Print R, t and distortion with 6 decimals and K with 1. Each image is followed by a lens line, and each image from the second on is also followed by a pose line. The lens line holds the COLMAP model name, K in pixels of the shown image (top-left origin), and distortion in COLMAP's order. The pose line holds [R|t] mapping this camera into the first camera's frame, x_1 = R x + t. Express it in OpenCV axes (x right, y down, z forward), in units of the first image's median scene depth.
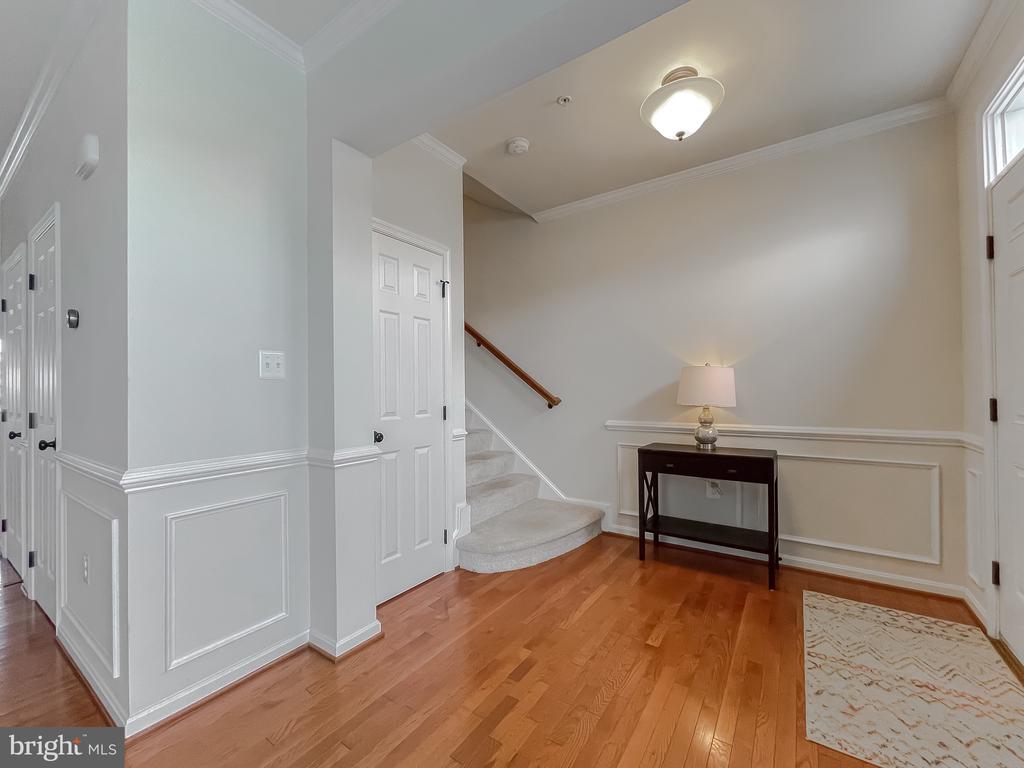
lens RADIAL K [[416.6, 0, 512.0], [0, 416.6, 384.0], [0, 0, 1]] dist [0.000133, -0.000039]
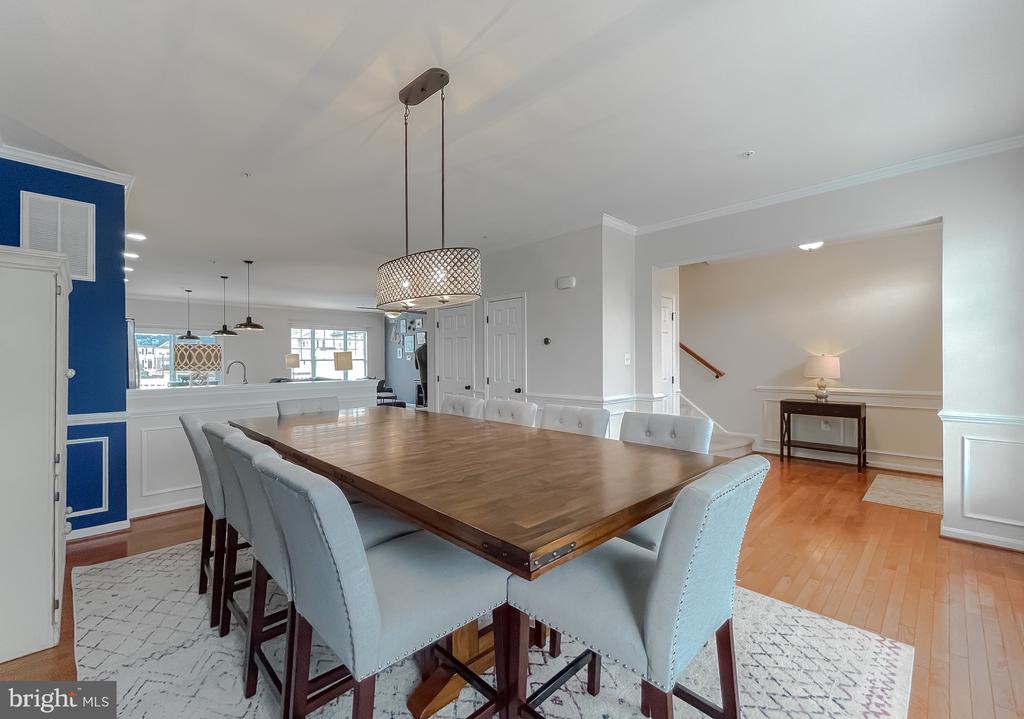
lens RADIAL K [[433.4, 0, 512.0], [0, 433.4, 359.5], [0, 0, 1]] dist [-0.000020, 0.000156]
pose [[0.982642, 0.001720, -0.185504, -0.501070], [0.000811, 0.999908, 0.013564, -0.051223], [0.185510, -0.013479, 0.982550, -1.084464]]
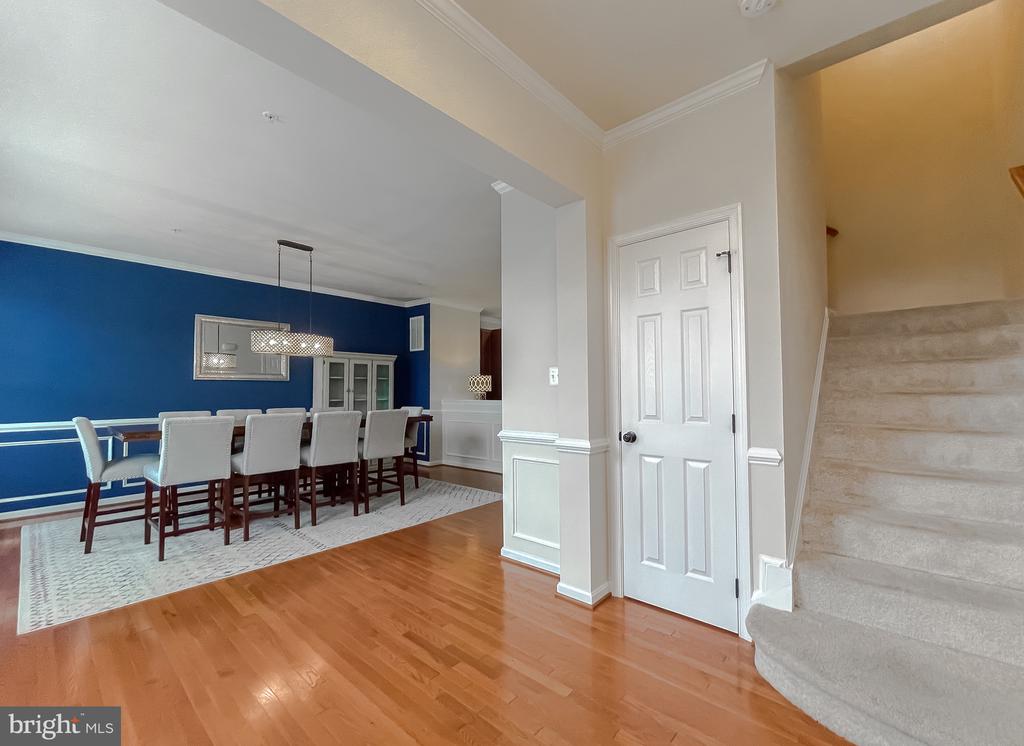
lens RADIAL K [[436.2, 0, 512.0], [0, 436.2, 373.0], [0, 0, 1]] dist [-0.002934, -0.000448]
pose [[-0.134663, -0.034117, -0.990304, 0.658813], [0.022236, 0.999051, -0.037442, -0.000738], [0.990642, -0.027062, -0.133776, 0.687147]]
